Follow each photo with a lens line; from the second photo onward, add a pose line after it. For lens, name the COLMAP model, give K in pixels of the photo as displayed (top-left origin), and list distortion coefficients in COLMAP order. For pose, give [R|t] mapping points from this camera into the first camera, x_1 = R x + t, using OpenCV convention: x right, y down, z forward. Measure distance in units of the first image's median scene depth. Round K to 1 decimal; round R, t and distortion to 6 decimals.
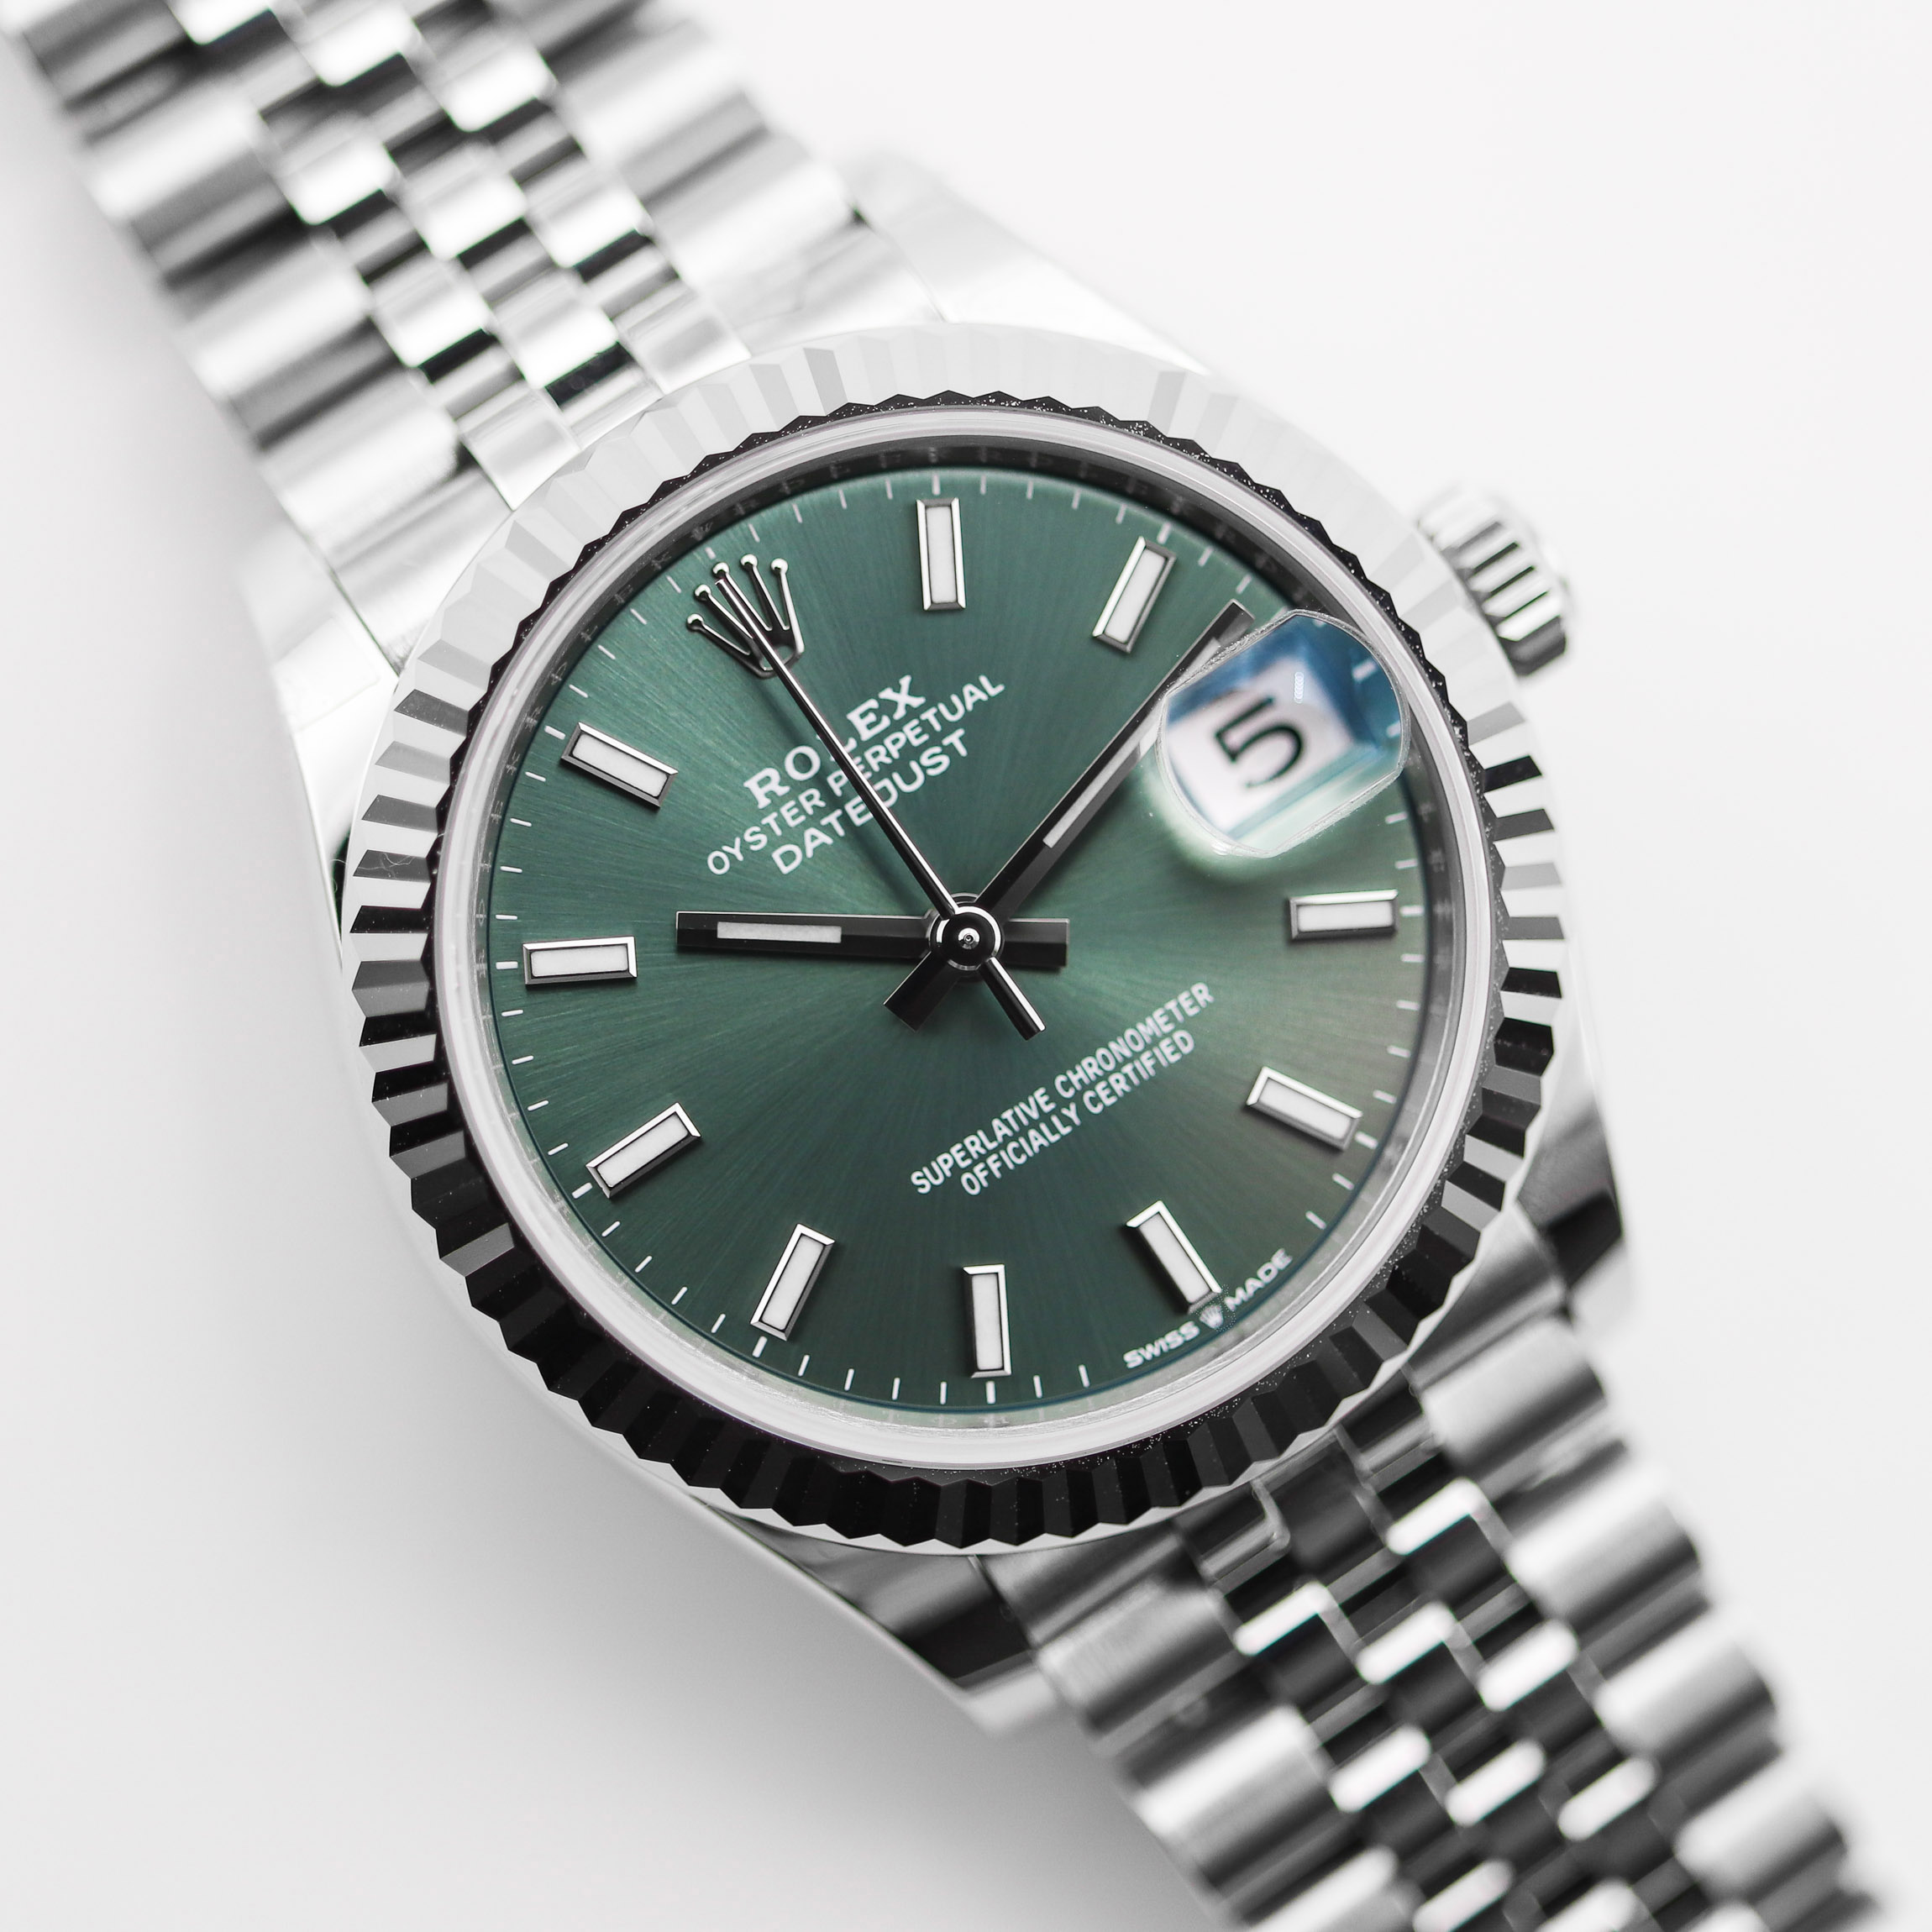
lens RADIAL K [[5140.5, 0, 965.5], [0, 5140.5, 801.4], [0, 0, 1]] dist [-0.095676, 1.284038]
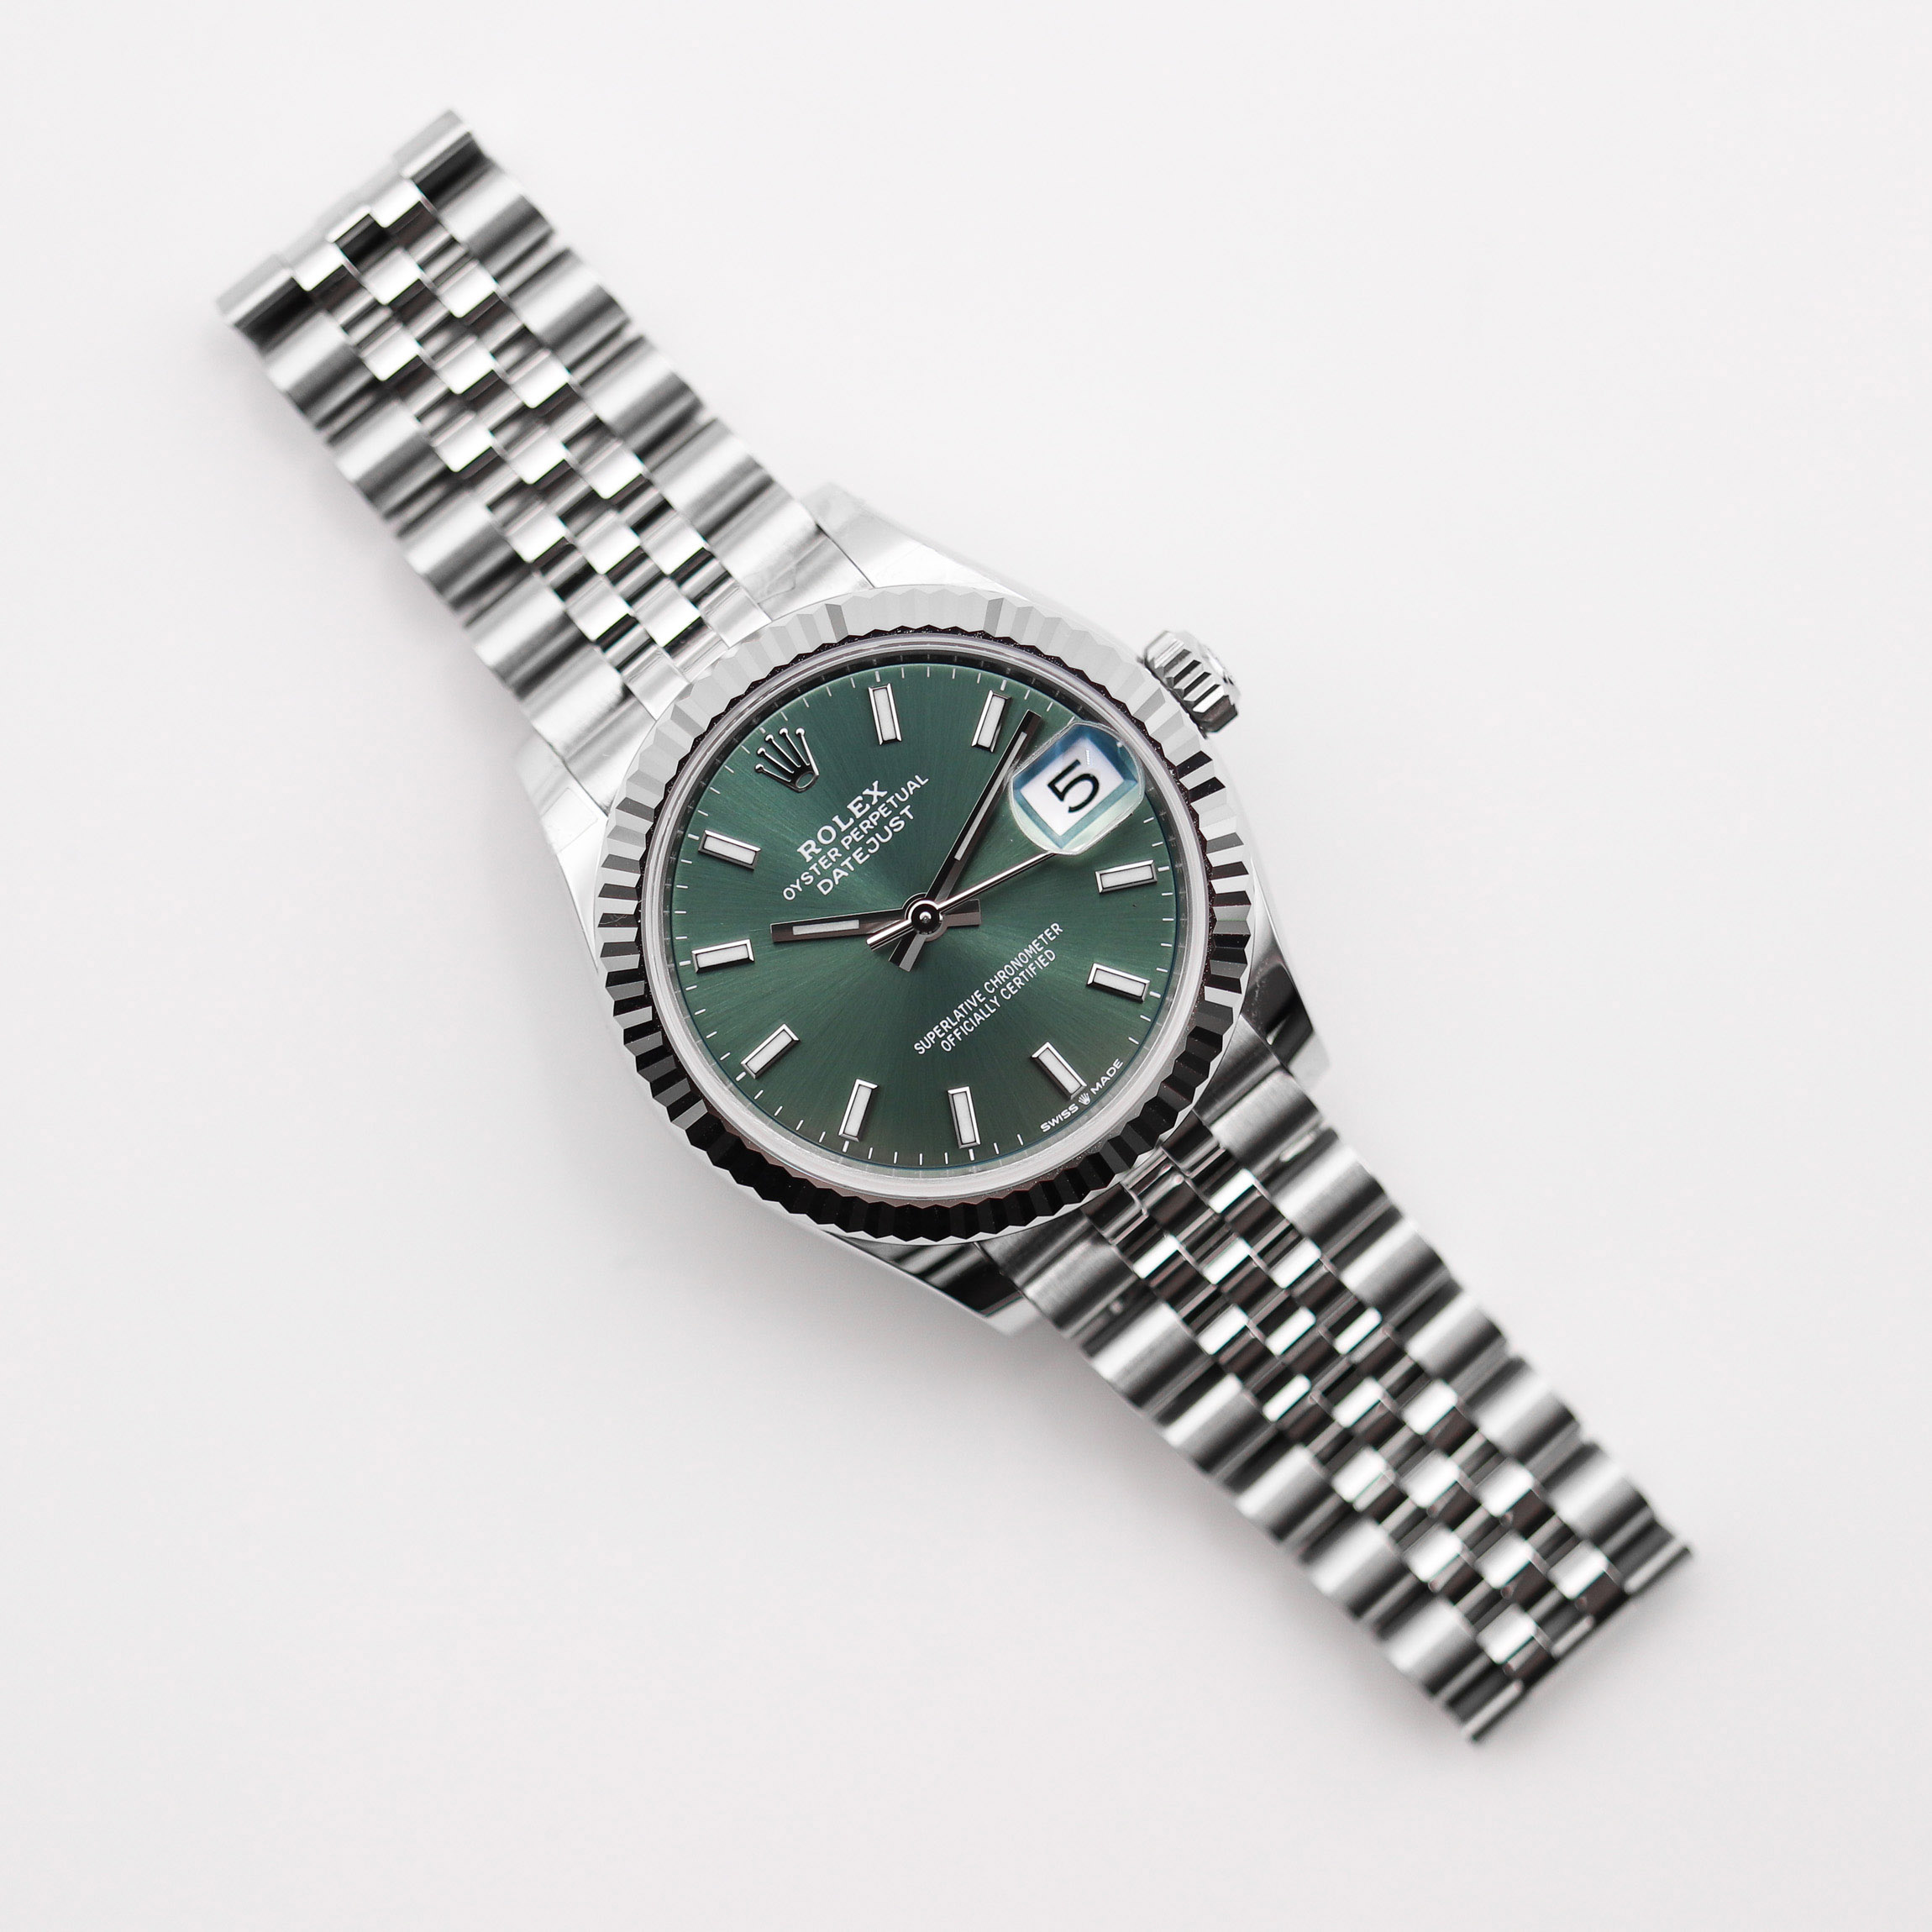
lens RADIAL K [[5140.5, 0, 965.5], [0, 5140.5, 801.4], [0, 0, 1]] dist [-0.095676, 1.284038]
pose [[0.989418, -0.132345, -0.059468, 0.130439], [0.135063, 0.989847, 0.044275, -0.095006], [0.053005, -0.051838, 0.997248, -0.856079]]
